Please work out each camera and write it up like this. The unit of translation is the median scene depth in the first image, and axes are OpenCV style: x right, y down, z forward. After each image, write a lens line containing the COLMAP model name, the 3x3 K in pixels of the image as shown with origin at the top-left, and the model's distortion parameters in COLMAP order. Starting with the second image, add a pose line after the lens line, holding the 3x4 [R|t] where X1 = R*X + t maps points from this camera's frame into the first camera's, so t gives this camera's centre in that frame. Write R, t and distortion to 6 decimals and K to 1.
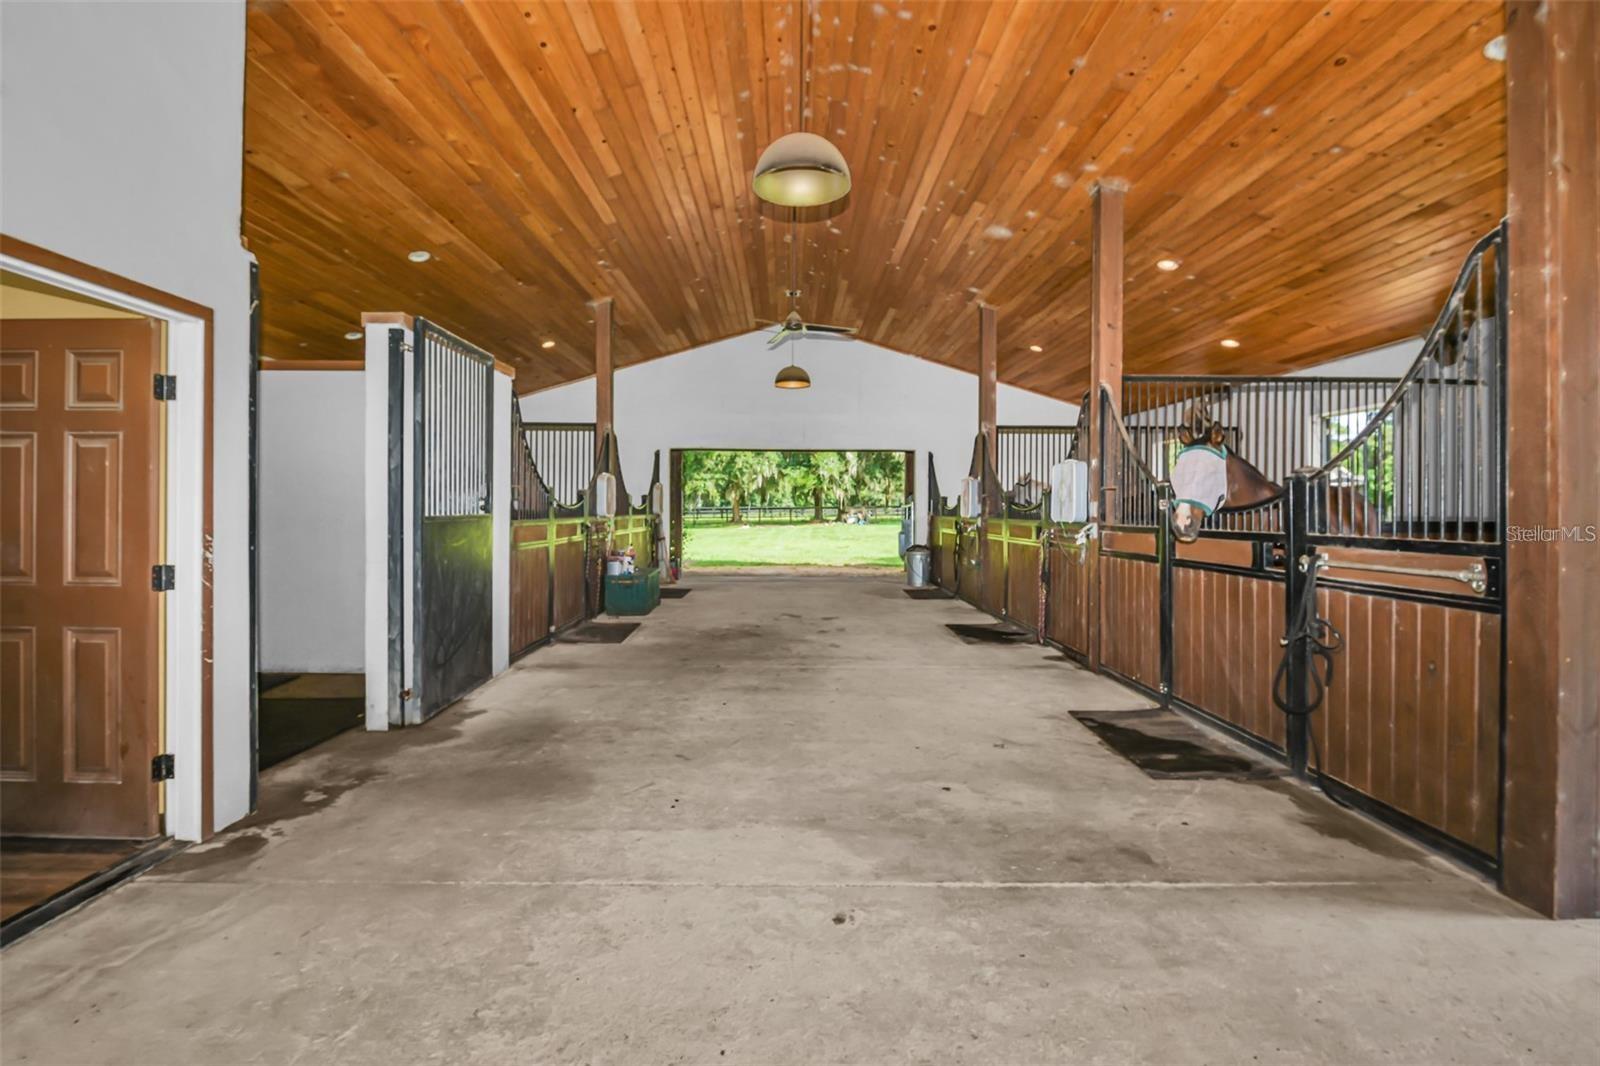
lens RADIAL K [[740.9, 0, 799.5], [0, 740.9, 519.6], [0, 0, 1]] dist [0.003128, -0.010882]
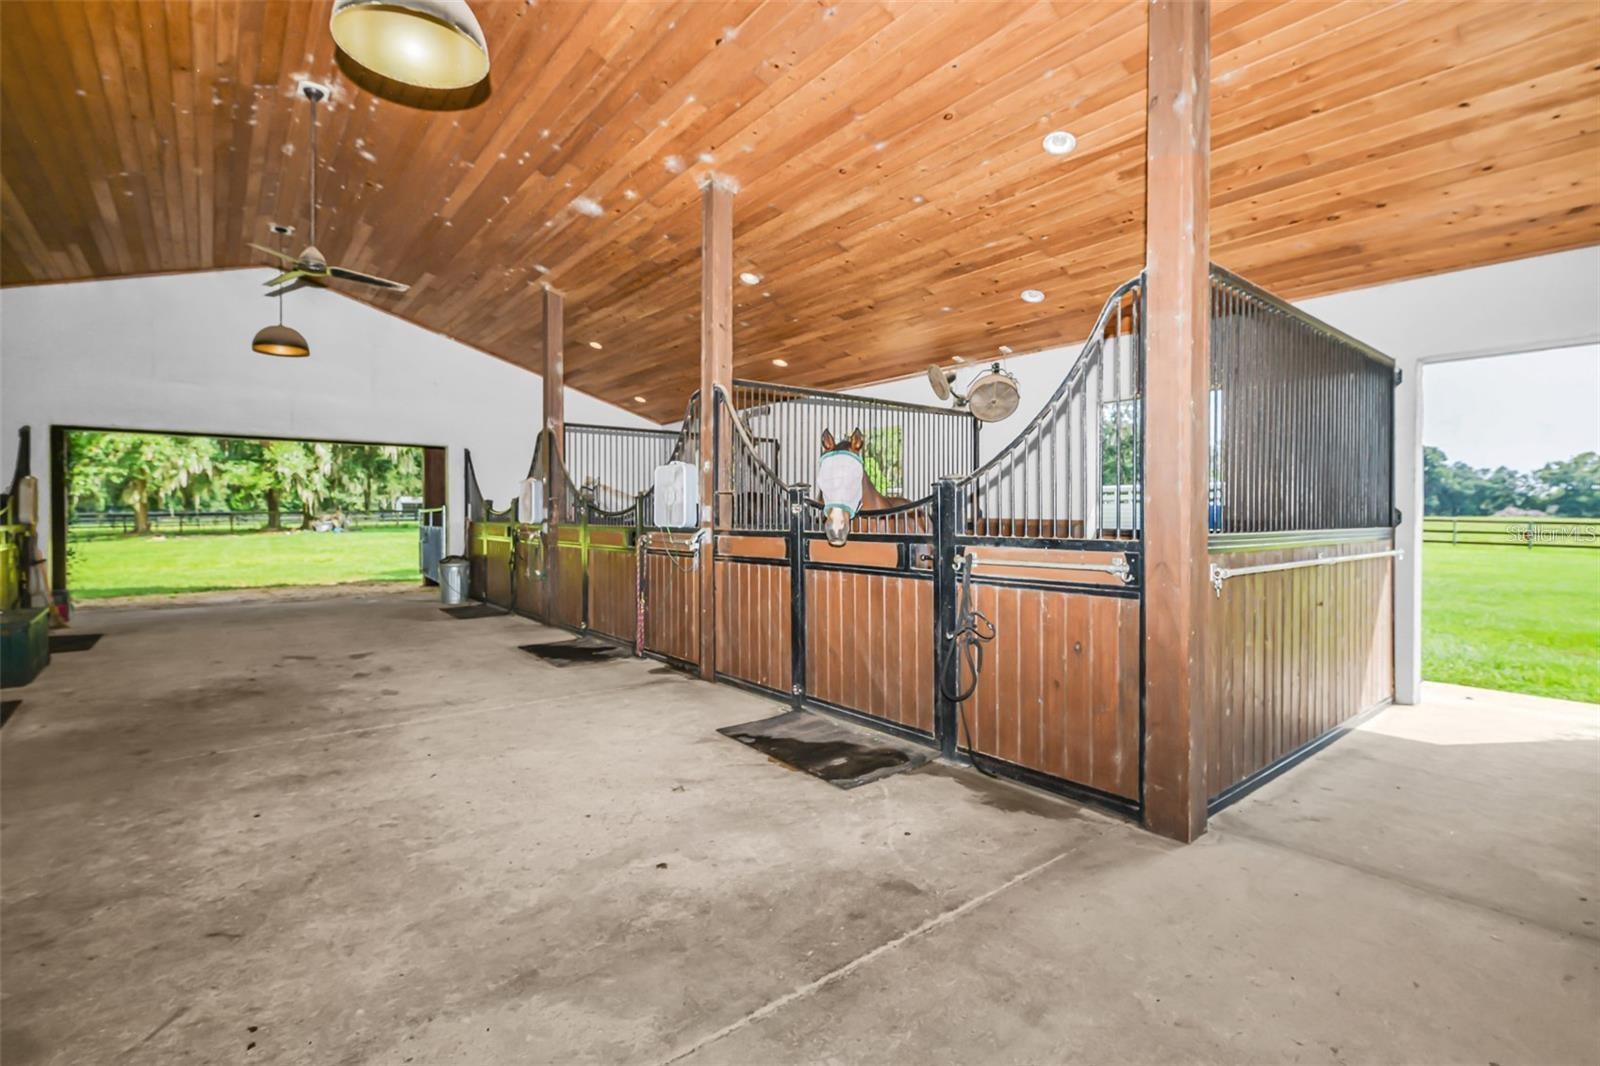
lens RADIAL K [[731.7, 0, 801.7], [0, 731.7, 525.7], [0, 0, 1]] dist [0.001215, -0.010363]
pose [[0.789555, -0.014672, 0.613504, -0.094247], [0.013052, 0.999890, 0.007116, -0.003214], [-0.613541, 0.002388, 0.789659, 0.169132]]
